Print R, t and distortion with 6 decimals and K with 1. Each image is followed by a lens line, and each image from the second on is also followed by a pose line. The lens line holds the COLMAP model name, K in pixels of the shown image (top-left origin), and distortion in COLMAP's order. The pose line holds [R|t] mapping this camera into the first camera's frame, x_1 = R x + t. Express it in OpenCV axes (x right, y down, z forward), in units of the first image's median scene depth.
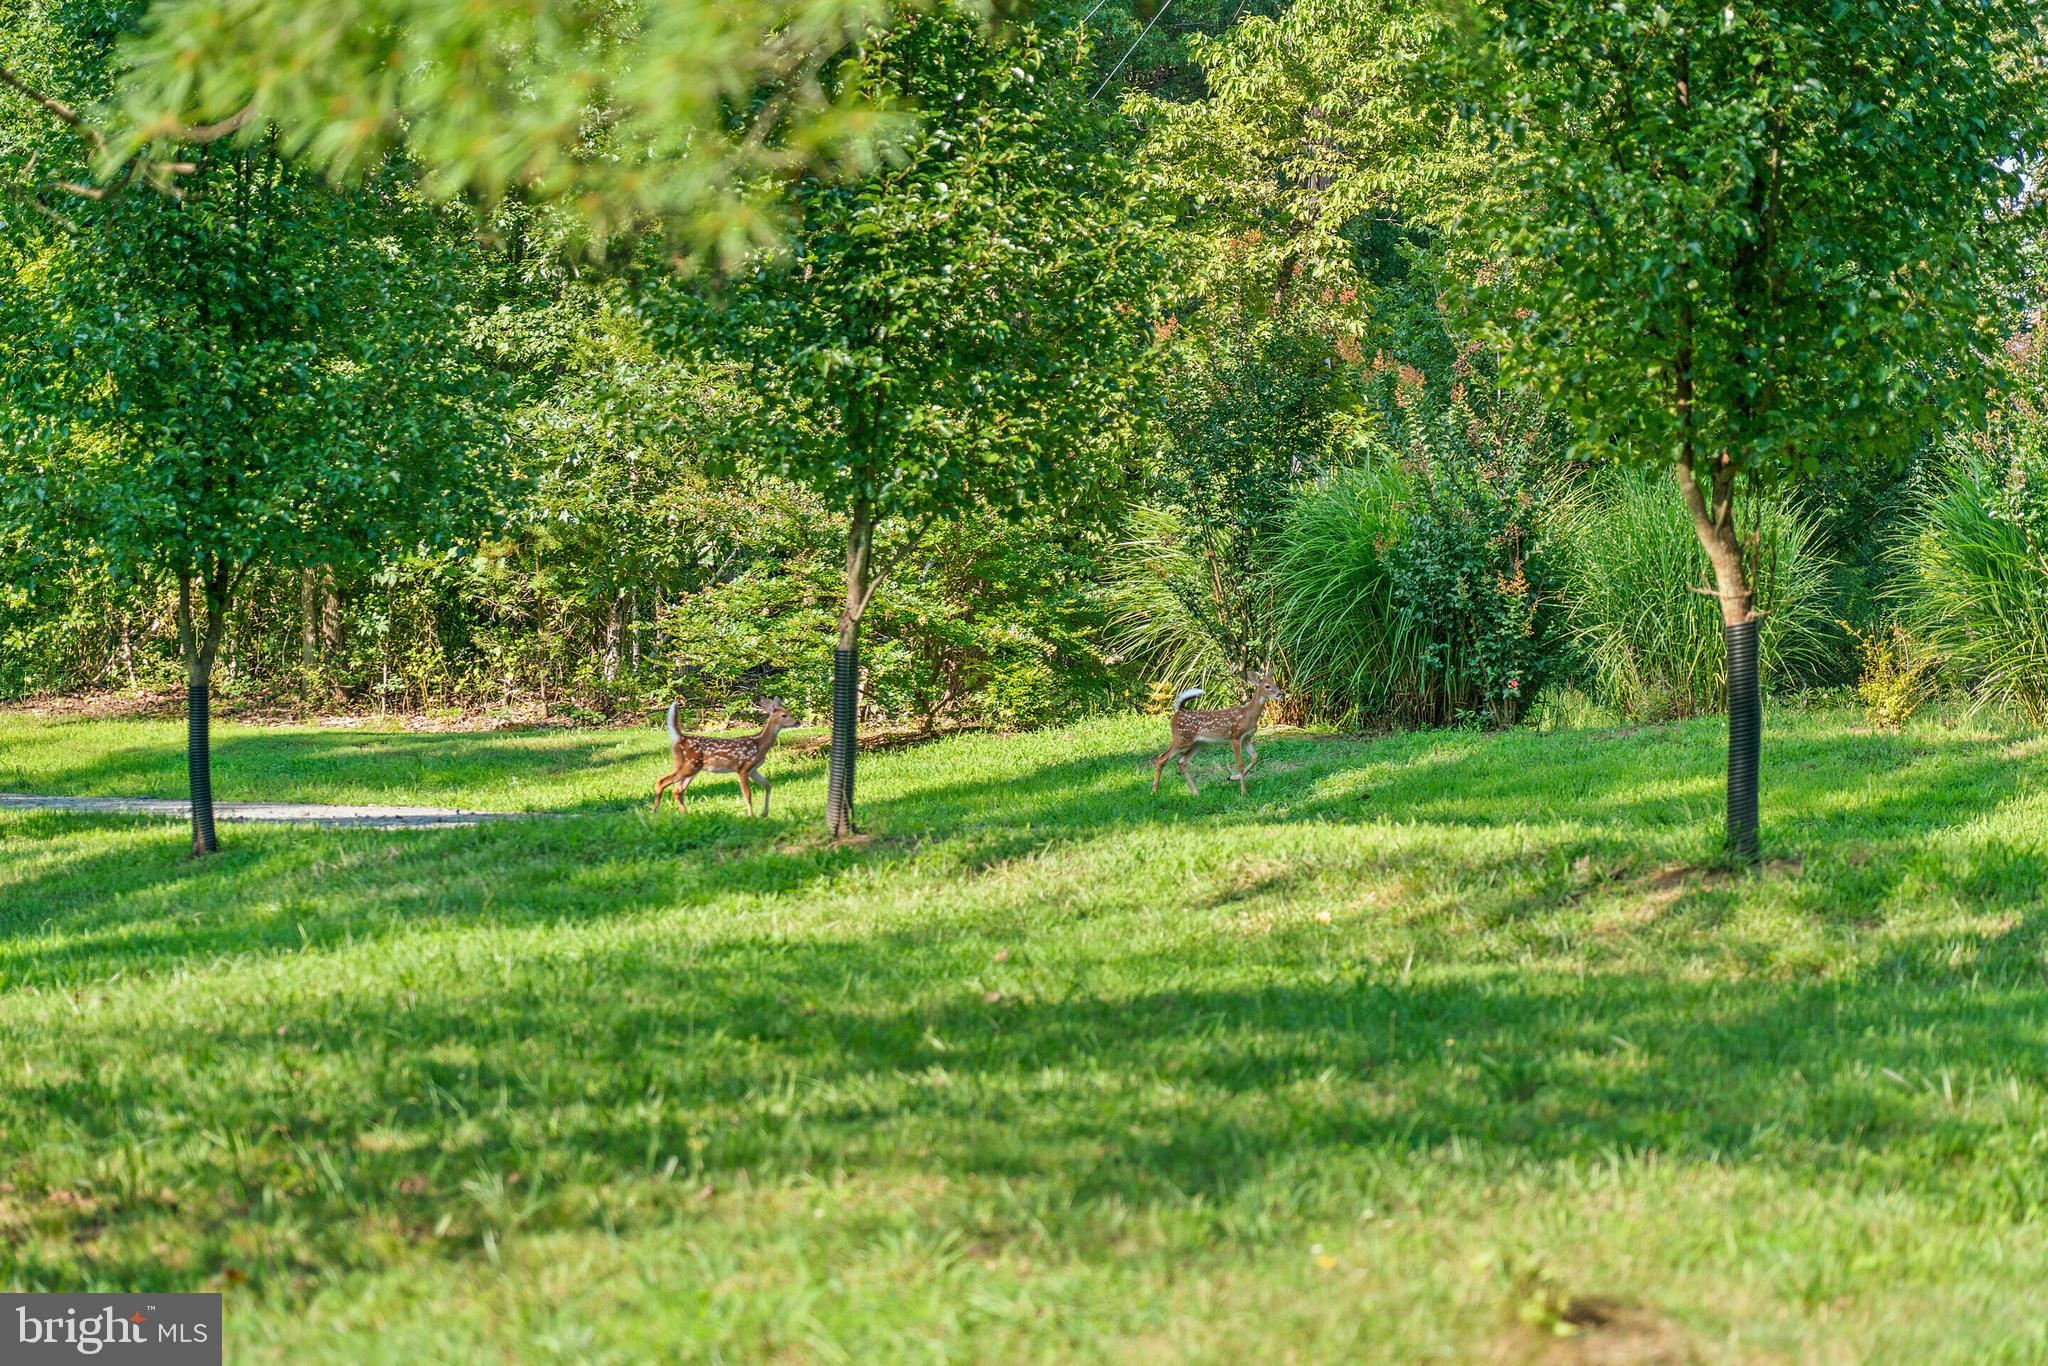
lens RADIAL K [[5862.5, 0, 1024.8], [0, 5862.5, 684.1], [0, 0, 1]] dist [0.227207, 0.000000]
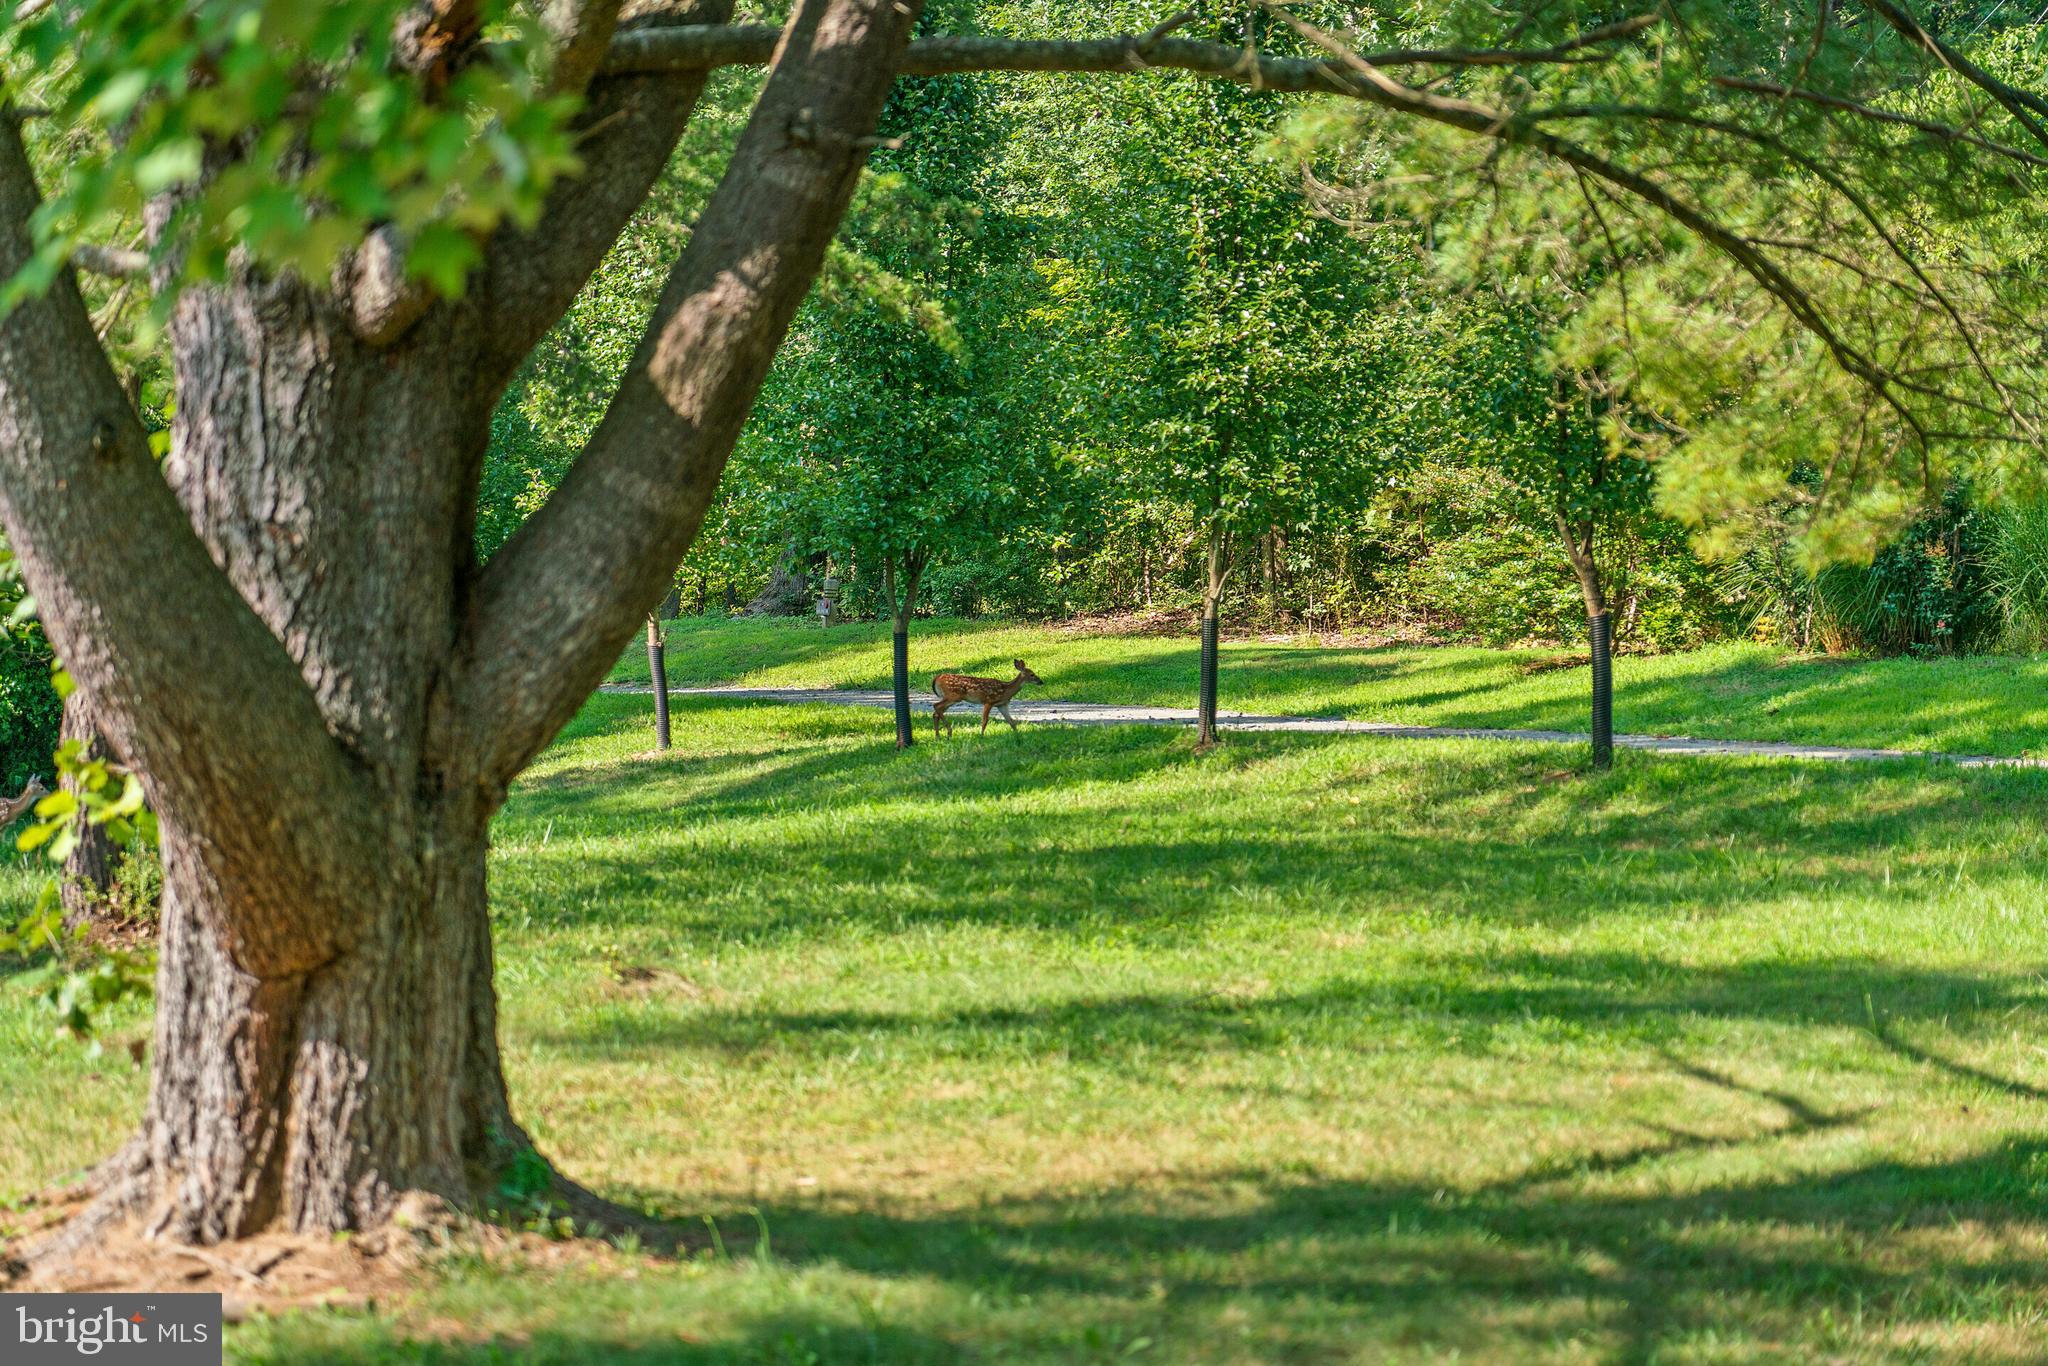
lens RADIAL K [[5862.5, 0, 1024.4], [0, 5862.5, 680.7], [0, 0, 1]] dist [0.227207, 0.000000]
pose [[0.963686, 0.003795, -0.267013, 0.211687], [0.001784, 0.999785, 0.020647, -0.013458], [0.267034, -0.020374, 0.963472, -0.300366]]
